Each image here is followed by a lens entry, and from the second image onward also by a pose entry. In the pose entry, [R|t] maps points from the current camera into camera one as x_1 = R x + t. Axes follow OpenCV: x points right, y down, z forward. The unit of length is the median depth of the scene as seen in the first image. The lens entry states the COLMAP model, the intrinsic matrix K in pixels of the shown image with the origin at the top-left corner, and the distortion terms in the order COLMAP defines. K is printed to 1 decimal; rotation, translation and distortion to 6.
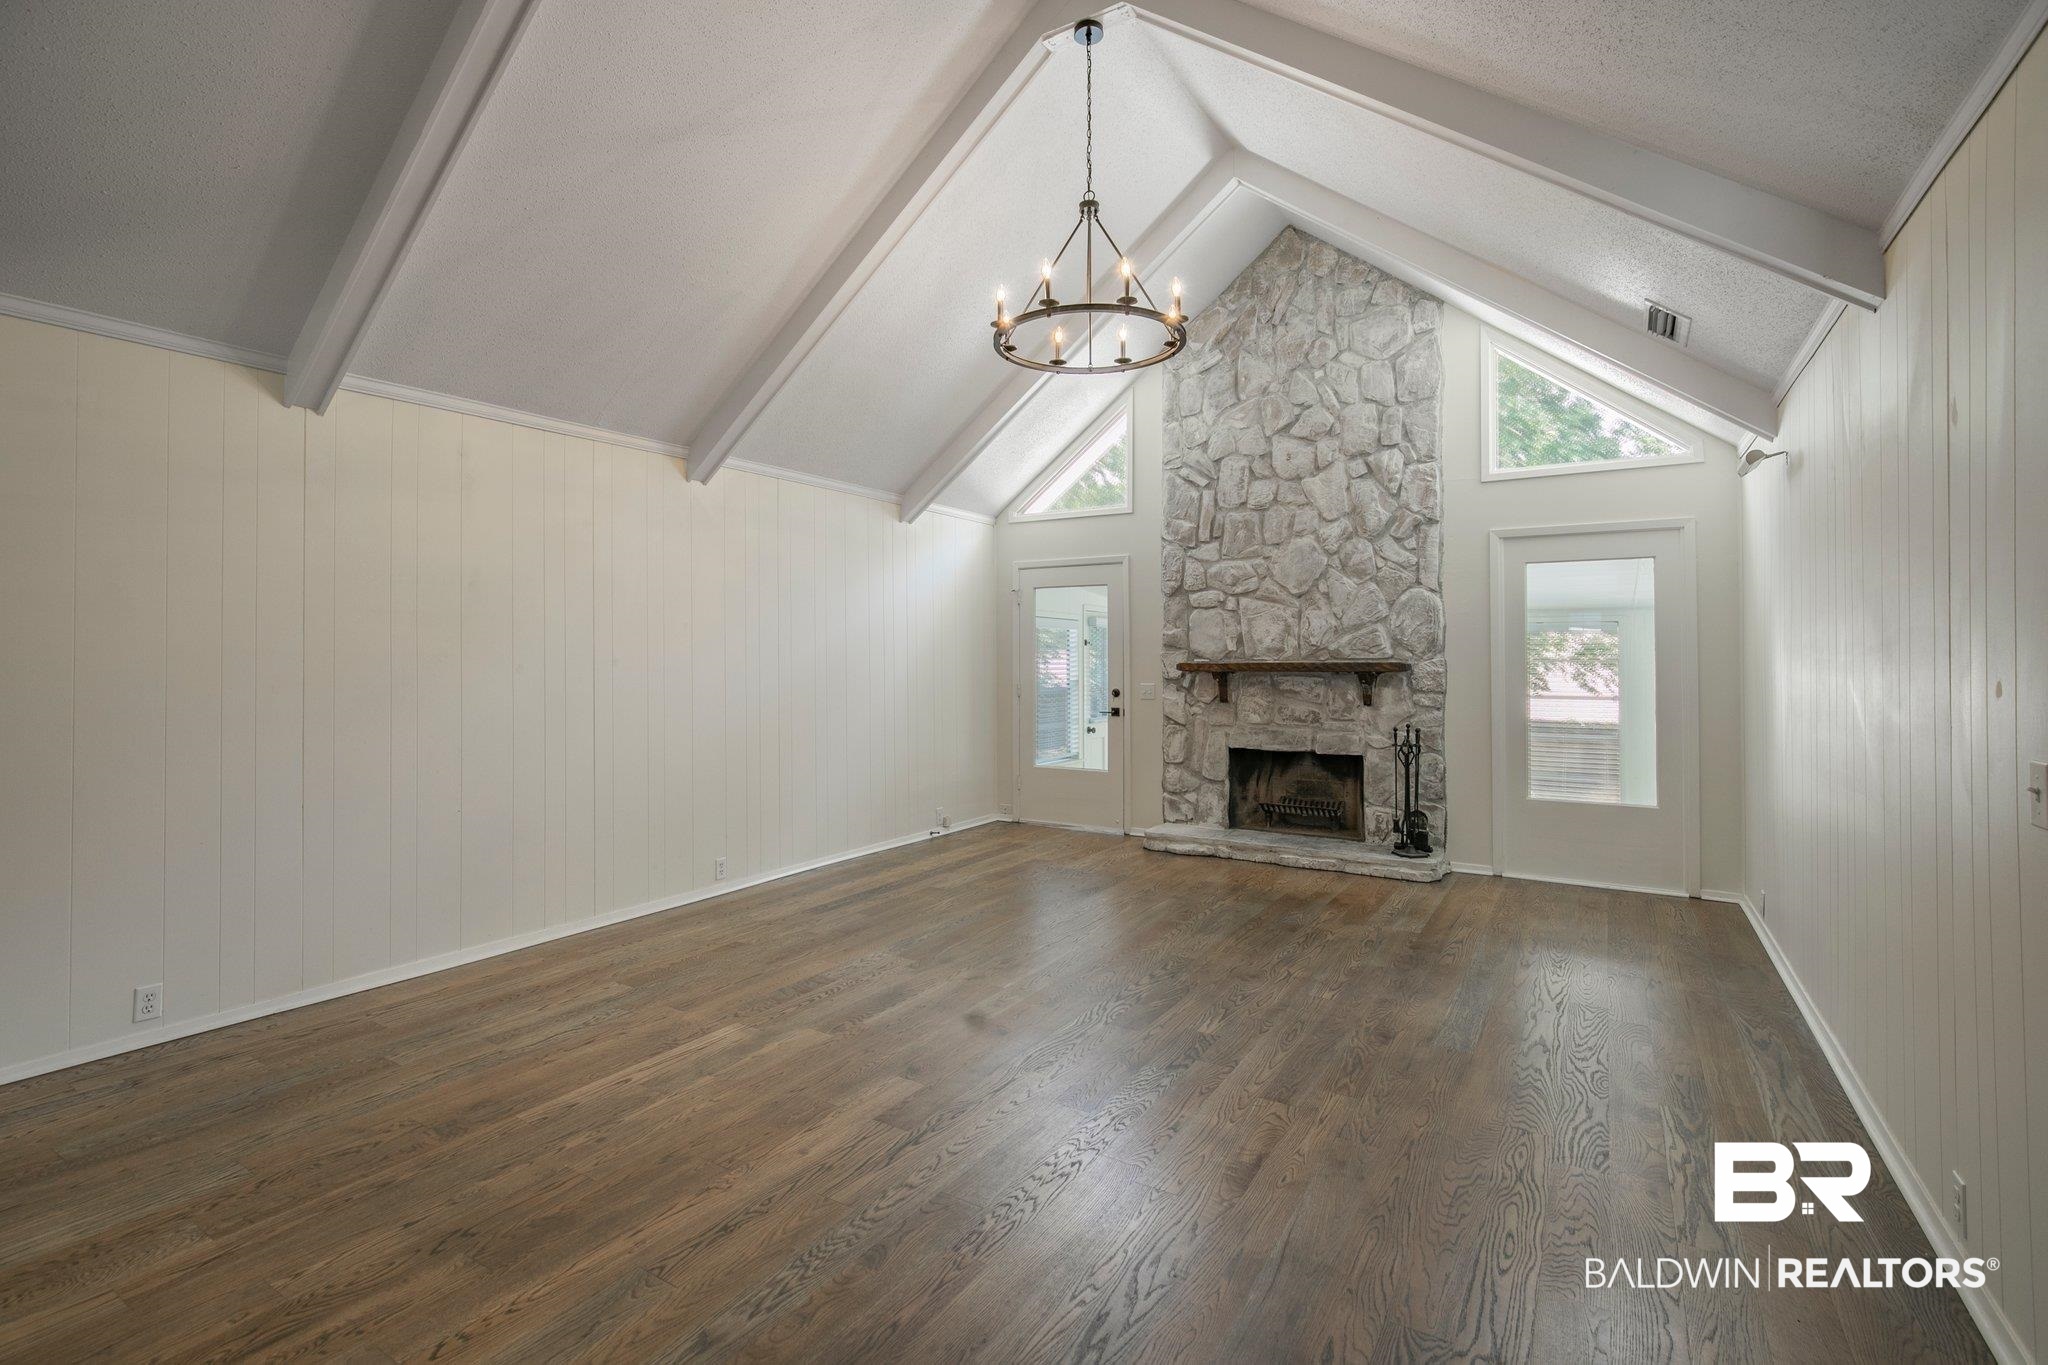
lens RADIAL K [[959.1, 0, 1020.5], [0, 959.1, 666.6], [0, 0, 1]] dist [-0.010222, 0.001290]
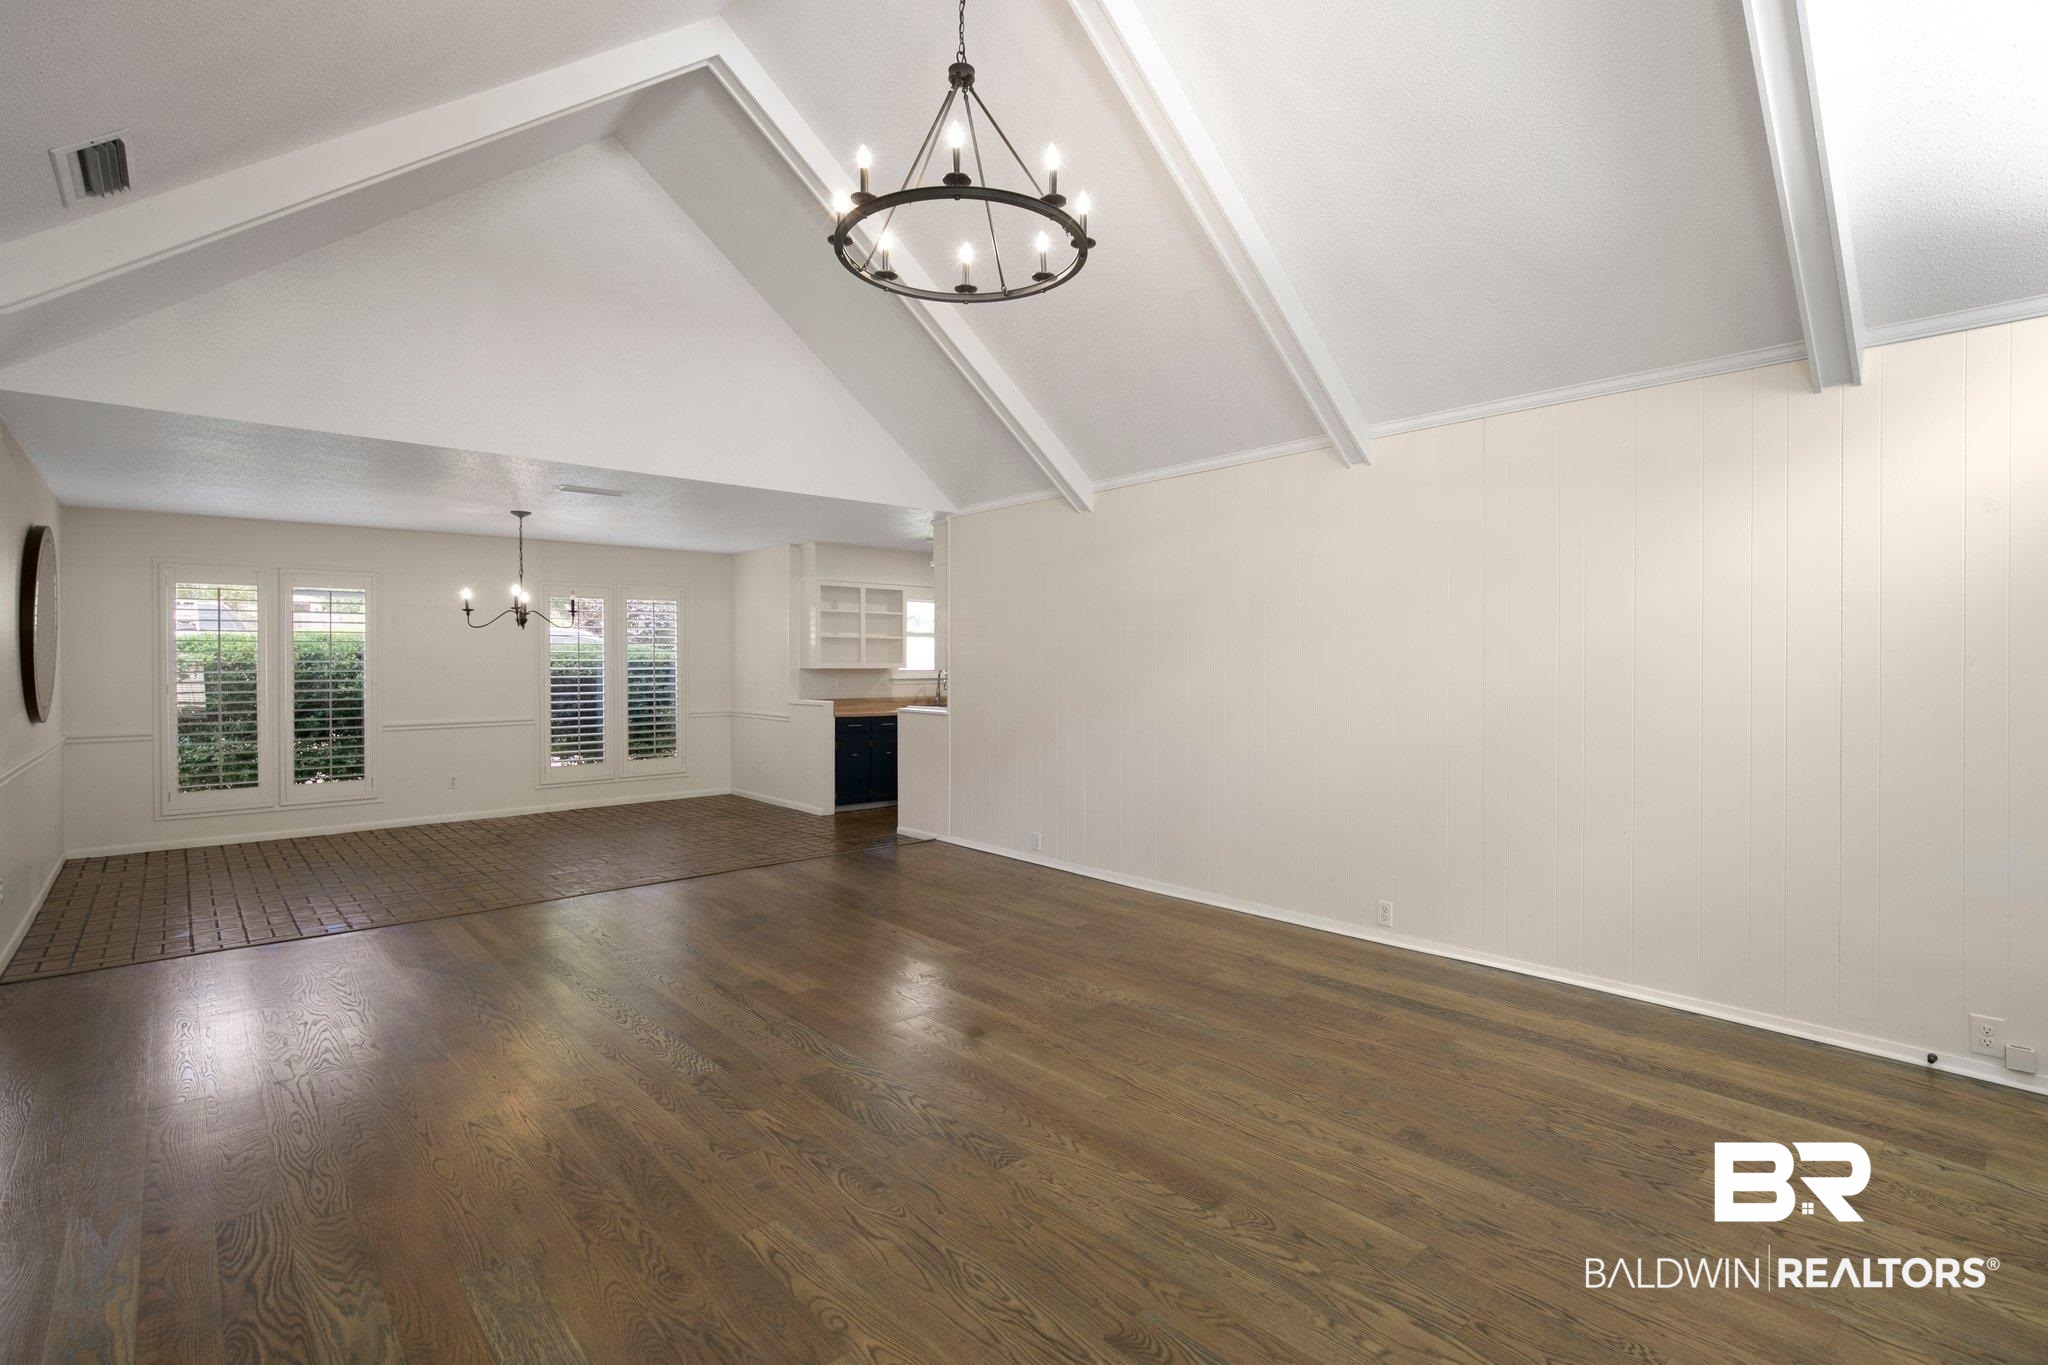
lens RADIAL K [[959.1, 0, 1017.1], [0, 959.1, 680.3], [0, 0, 1]] dist [-0.010222, 0.001290]
pose [[-0.290638, 0.016377, -0.956693, 0.844645], [-0.007249, 0.999787, 0.019317, -0.012971], [0.956806, 0.012549, -0.290458, 1.339277]]
